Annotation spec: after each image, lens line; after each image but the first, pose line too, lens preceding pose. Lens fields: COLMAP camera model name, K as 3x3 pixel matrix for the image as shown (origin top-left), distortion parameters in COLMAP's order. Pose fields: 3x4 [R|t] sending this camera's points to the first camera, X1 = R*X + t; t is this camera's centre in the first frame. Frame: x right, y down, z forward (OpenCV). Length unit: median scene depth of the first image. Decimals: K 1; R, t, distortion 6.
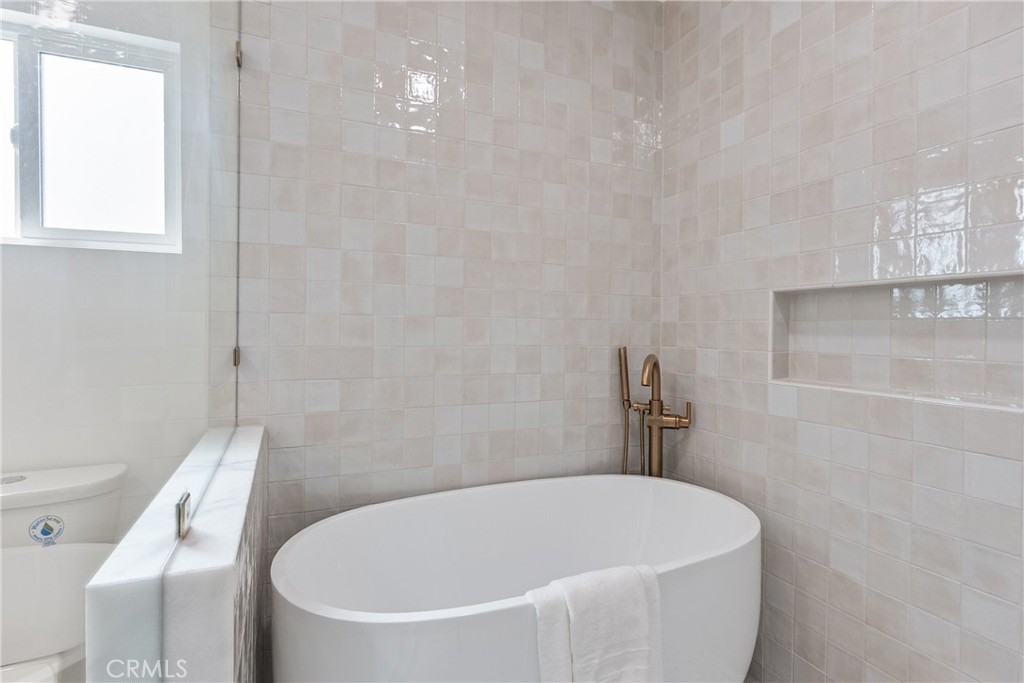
lens RADIAL K [[511.3, 0, 486.8], [0, 511.3, 328.6], [0, 0, 1]] dist [-0.007294, 0.001495]
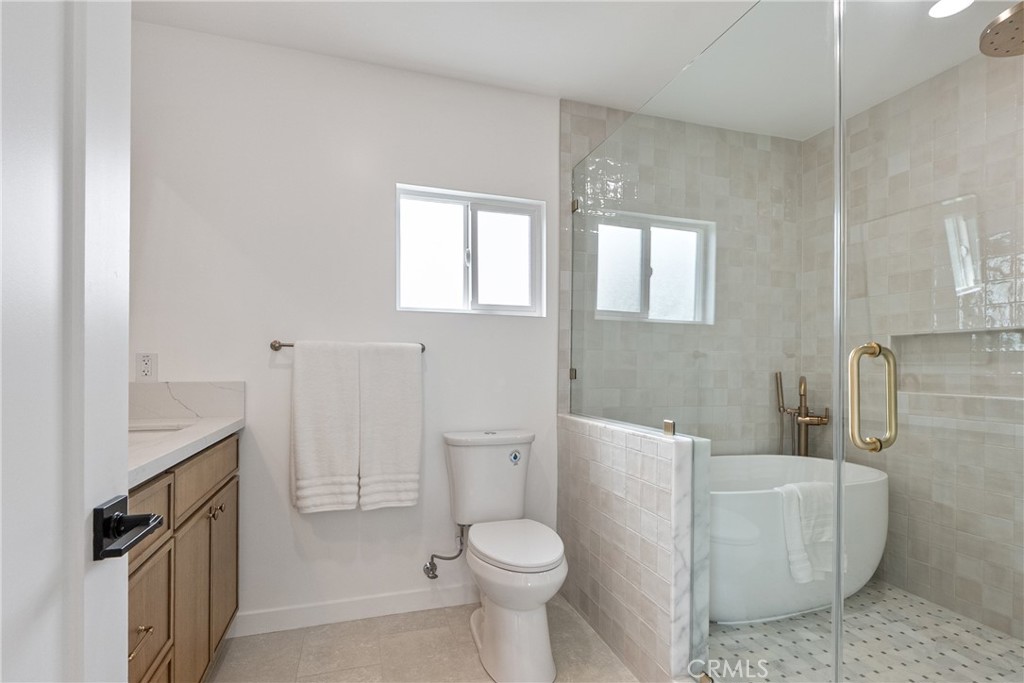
lens RADIAL K [[484.0, 0, 503.7], [0, 484.0, 361.2], [0, 0, 1]] dist [-0.004656, 0.000538]
pose [[0.995074, 0.001123, -0.099131, -0.497340], [-0.002213, 0.999938, -0.010891, 0.026476], [0.099112, 0.011057, 0.995015, -0.628349]]
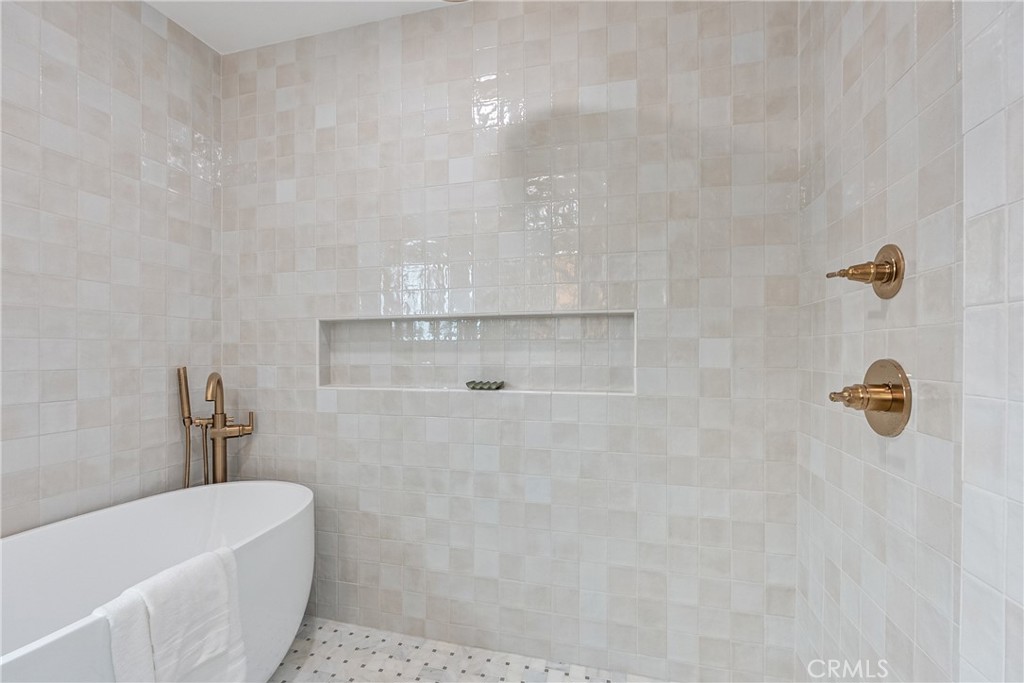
lens RADIAL K [[443.9, 0, 516.7], [0, 443.9, 349.5], [0, 0, 1]] dist [-0.005284, -0.000600]
pose [[0.593786, -0.011579, 0.804540, -0.068009], [0.012150, 0.999911, 0.005424, 0.003764], [-0.804532, 0.006554, 0.593874, -0.108338]]
